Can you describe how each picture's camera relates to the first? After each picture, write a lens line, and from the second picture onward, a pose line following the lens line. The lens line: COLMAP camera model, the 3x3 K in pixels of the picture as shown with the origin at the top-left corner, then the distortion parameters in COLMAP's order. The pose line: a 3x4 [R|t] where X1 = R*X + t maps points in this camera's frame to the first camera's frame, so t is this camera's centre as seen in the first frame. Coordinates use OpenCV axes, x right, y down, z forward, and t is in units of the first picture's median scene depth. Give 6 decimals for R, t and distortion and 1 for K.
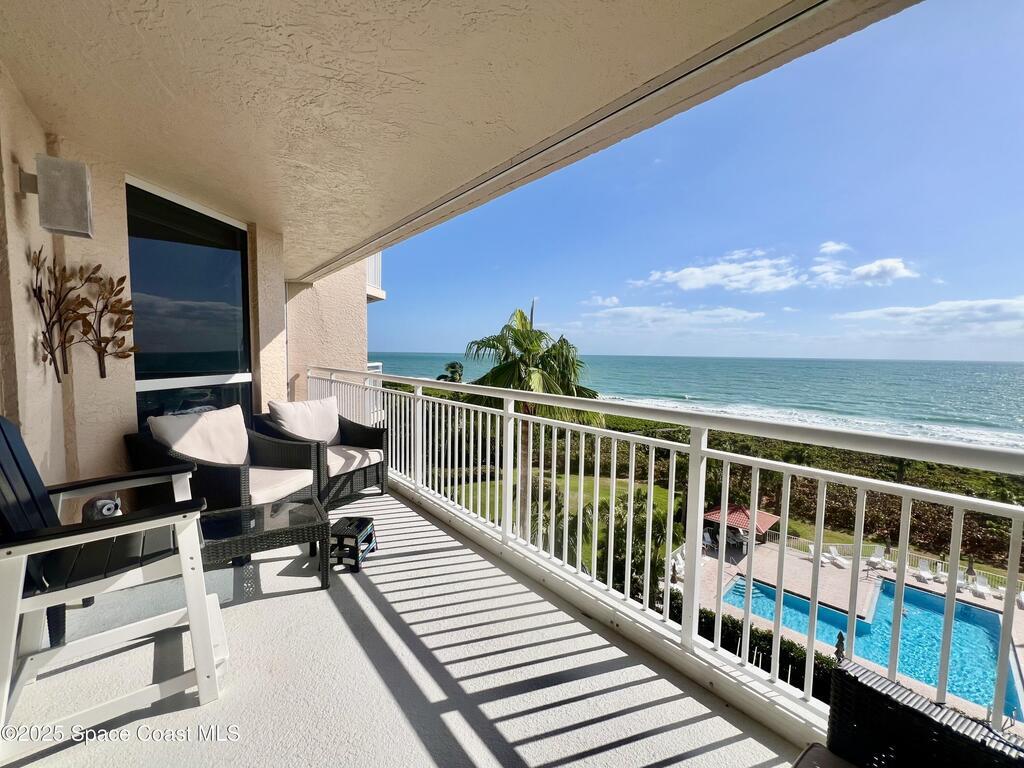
lens RADIAL K [[418.4, 0, 515.0], [0, 418.4, 383.1], [0, 0, 1]] dist [-0.001253, 0.000221]
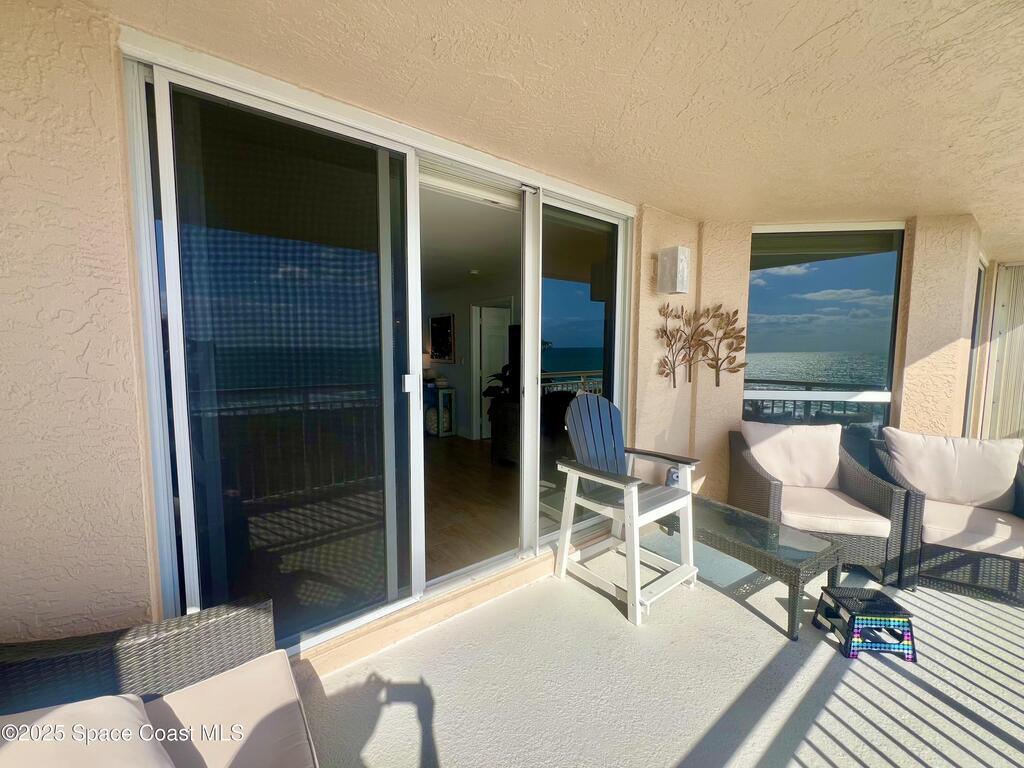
lens RADIAL K [[418.4, 0, 515.4], [0, 418.4, 382.7], [0, 0, 1]] dist [-0.001253, 0.000221]
pose [[-0.019687, 0.070366, -0.997327, 0.373792], [-0.076265, 0.994508, 0.071672, -0.068802], [0.996893, 0.077472, -0.014213, 0.337884]]
